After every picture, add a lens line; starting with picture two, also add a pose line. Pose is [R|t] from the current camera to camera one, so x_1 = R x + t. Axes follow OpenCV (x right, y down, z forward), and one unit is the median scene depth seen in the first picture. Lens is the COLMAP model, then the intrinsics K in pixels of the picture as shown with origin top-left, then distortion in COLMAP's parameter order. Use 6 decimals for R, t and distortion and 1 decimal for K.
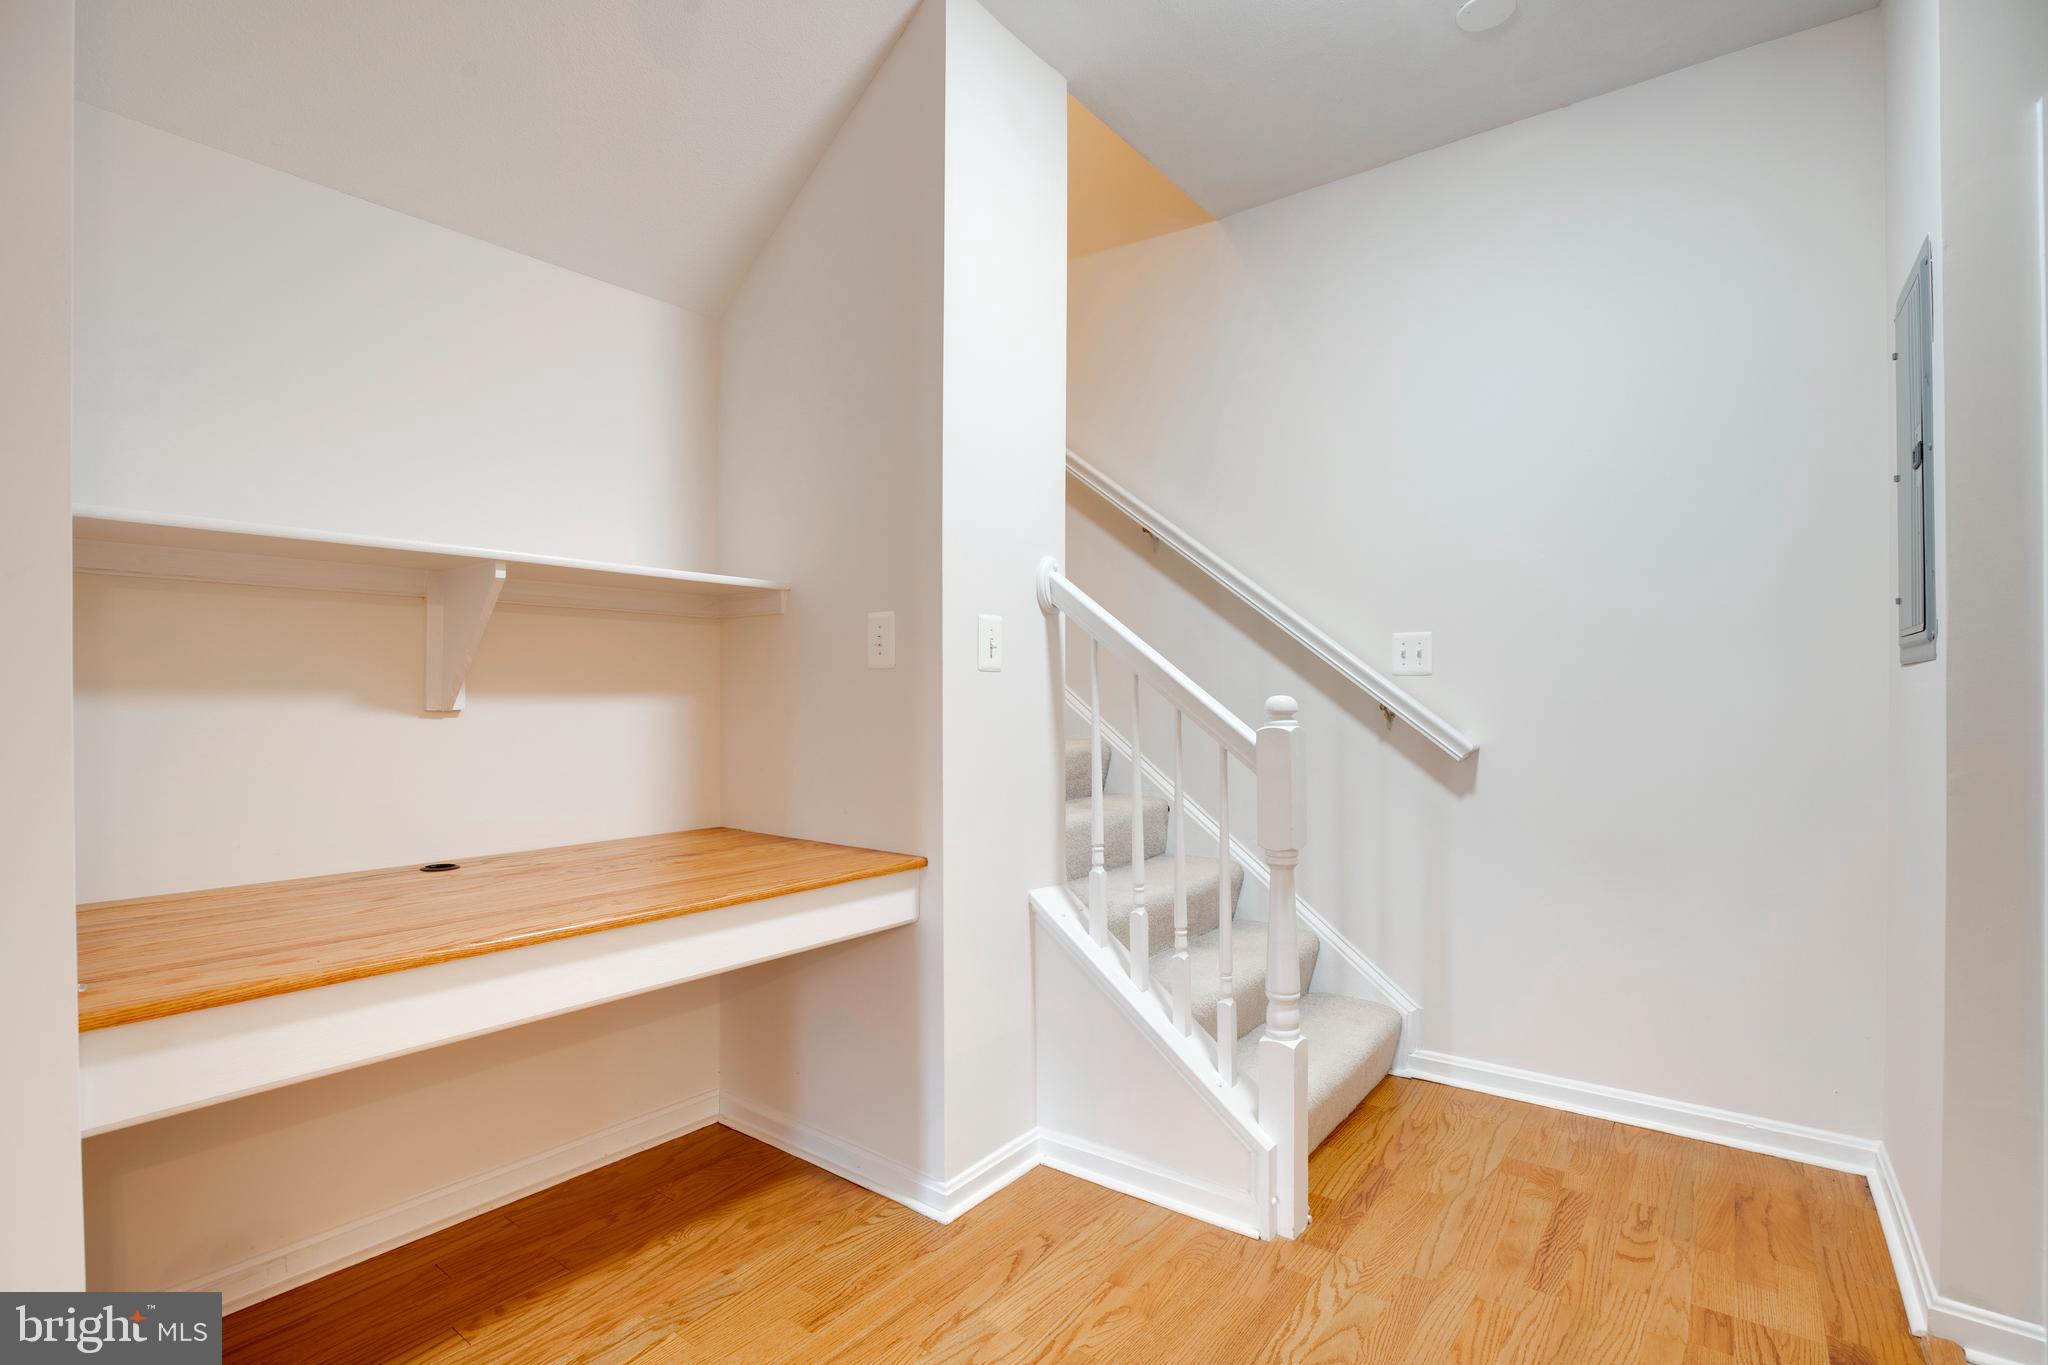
lens RADIAL K [[963.1, 0, 1009.4], [0, 963.1, 687.7], [0, 0, 1]] dist [-0.045860, 0.013844]
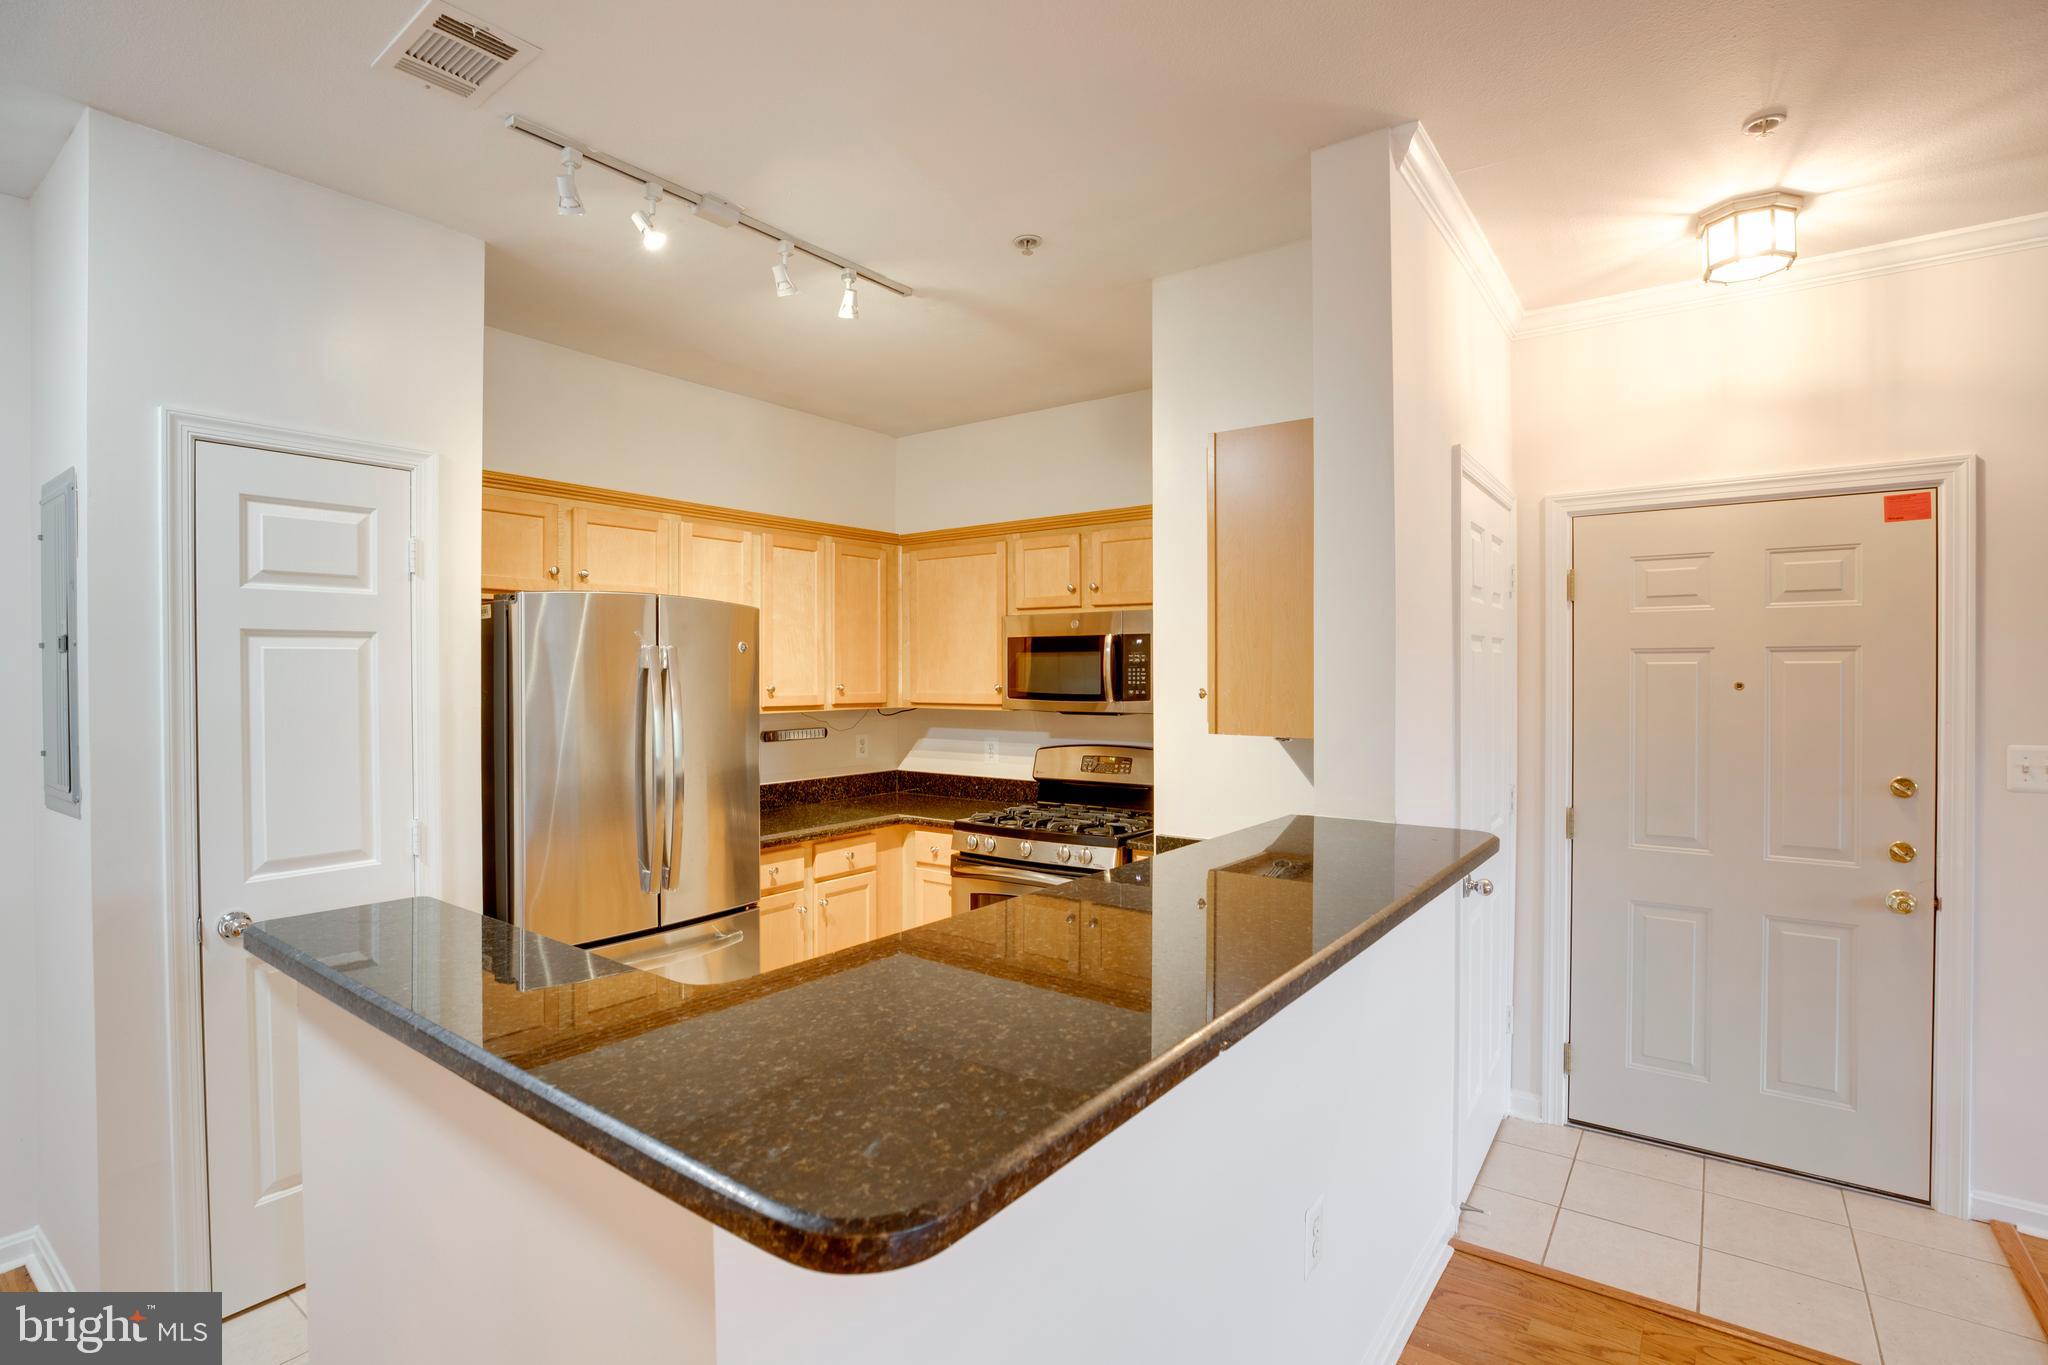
lens RADIAL K [[970.2, 0, 1024.0], [0, 970.2, 682.5], [0, 0, 1]] dist [-0.046871, 0.014738]
pose [[-0.015569, -0.013278, 0.999791, -0.196047], [-0.001144, 0.999911, 0.013262, -0.182426], [-0.999878, -0.000937, -0.015583, -0.166913]]
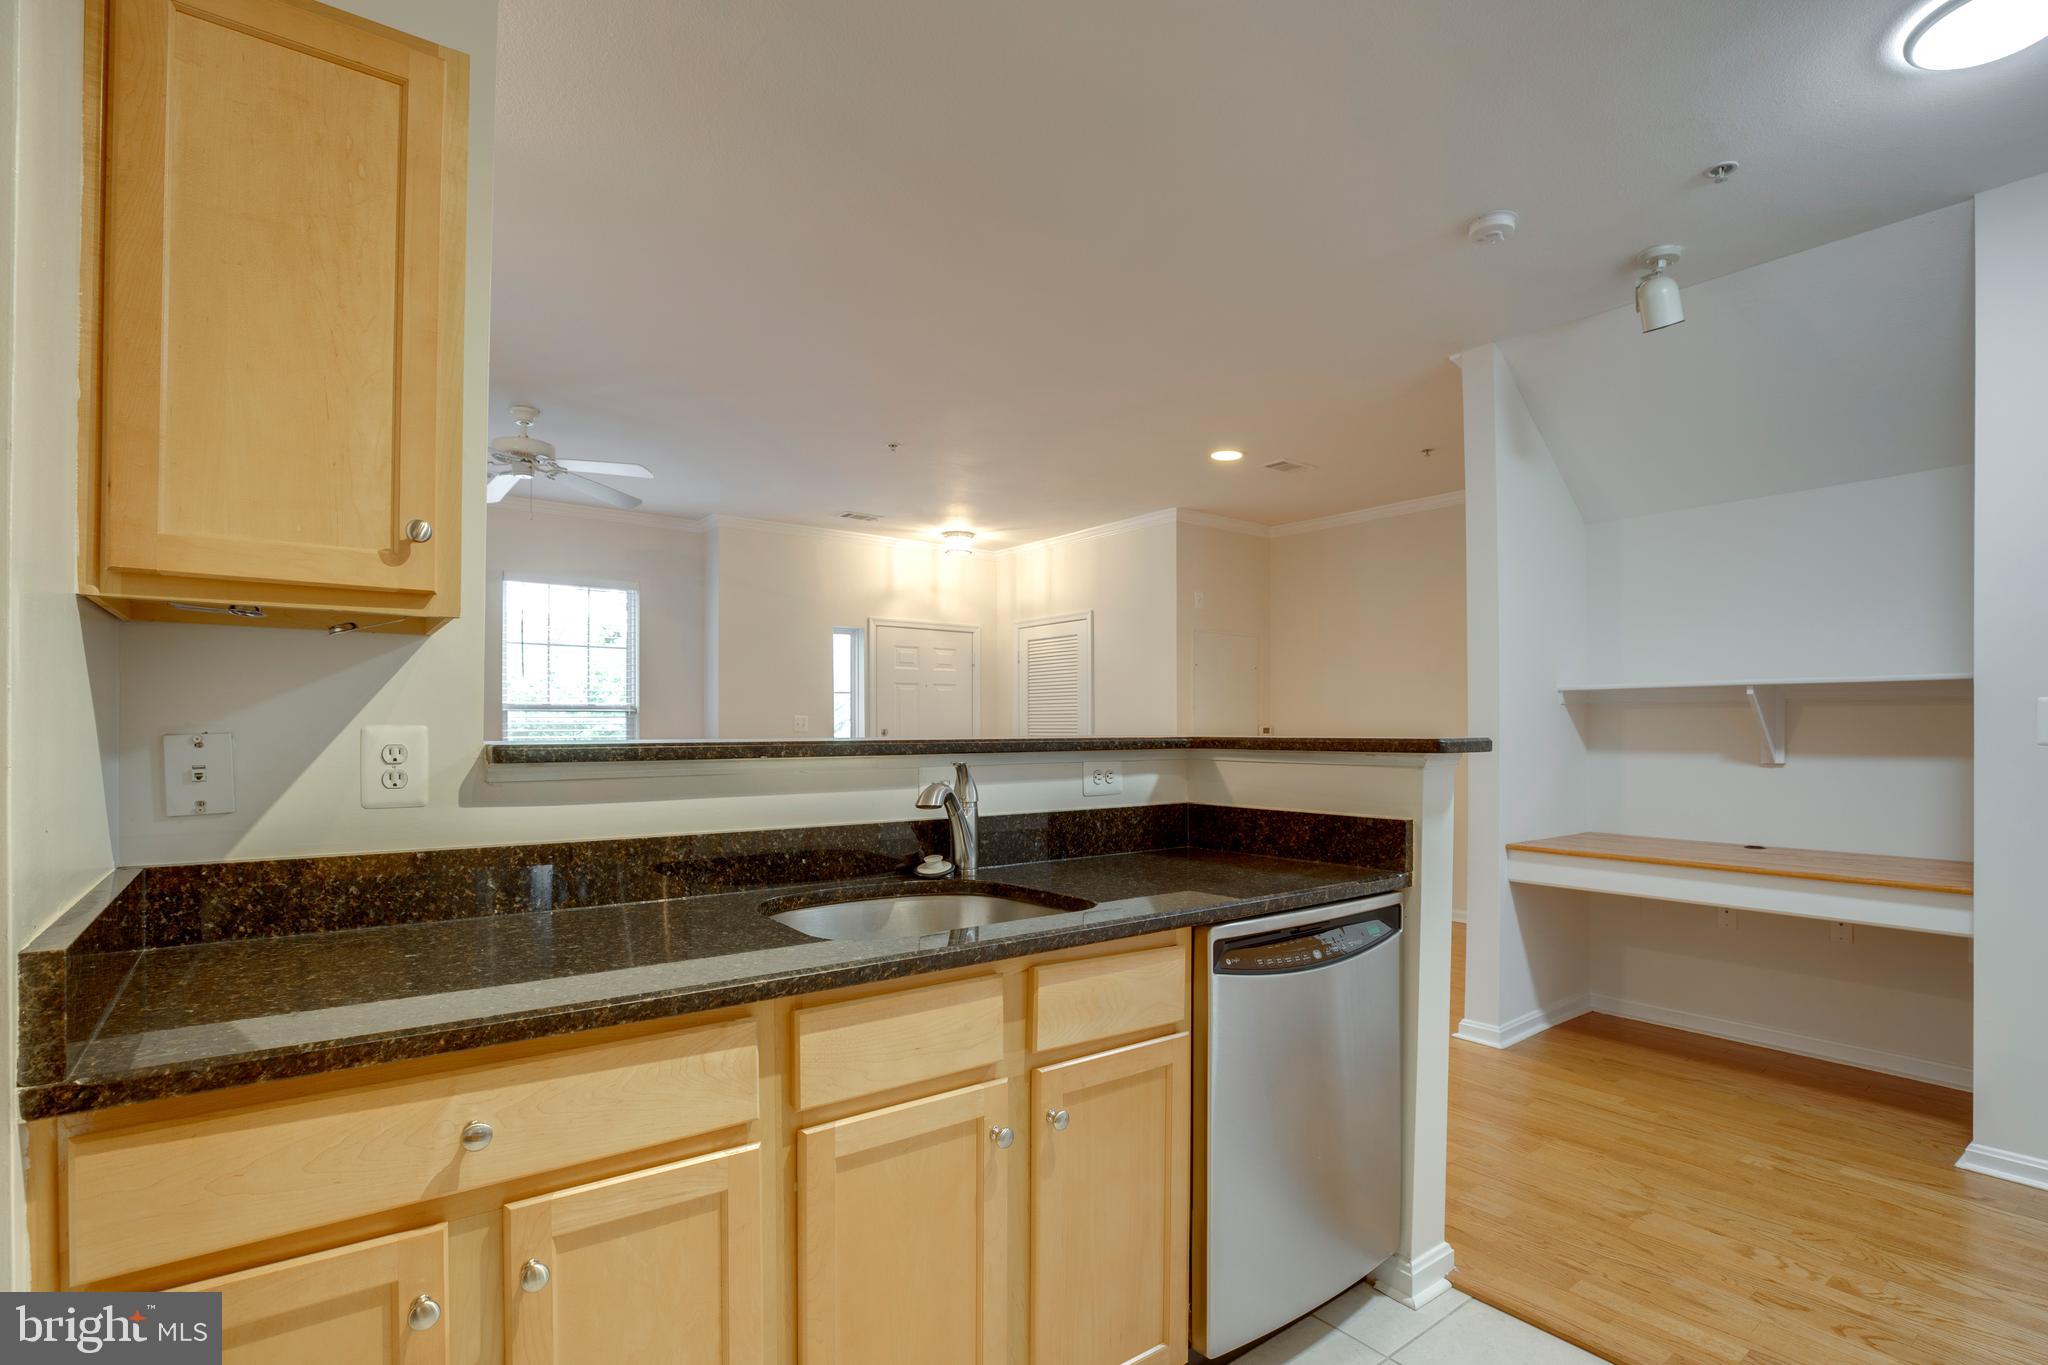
lens RADIAL K [[964.0, 0, 1030.4], [0, 964.0, 730.5], [0, 0, 1]] dist [-0.046183, 0.013399]
pose [[-0.258126, -0.002852, -0.966107, 1.437180], [-0.000439, 0.999996, -0.002835, -0.032940], [0.966111, -0.000307, -0.258126, 0.091753]]
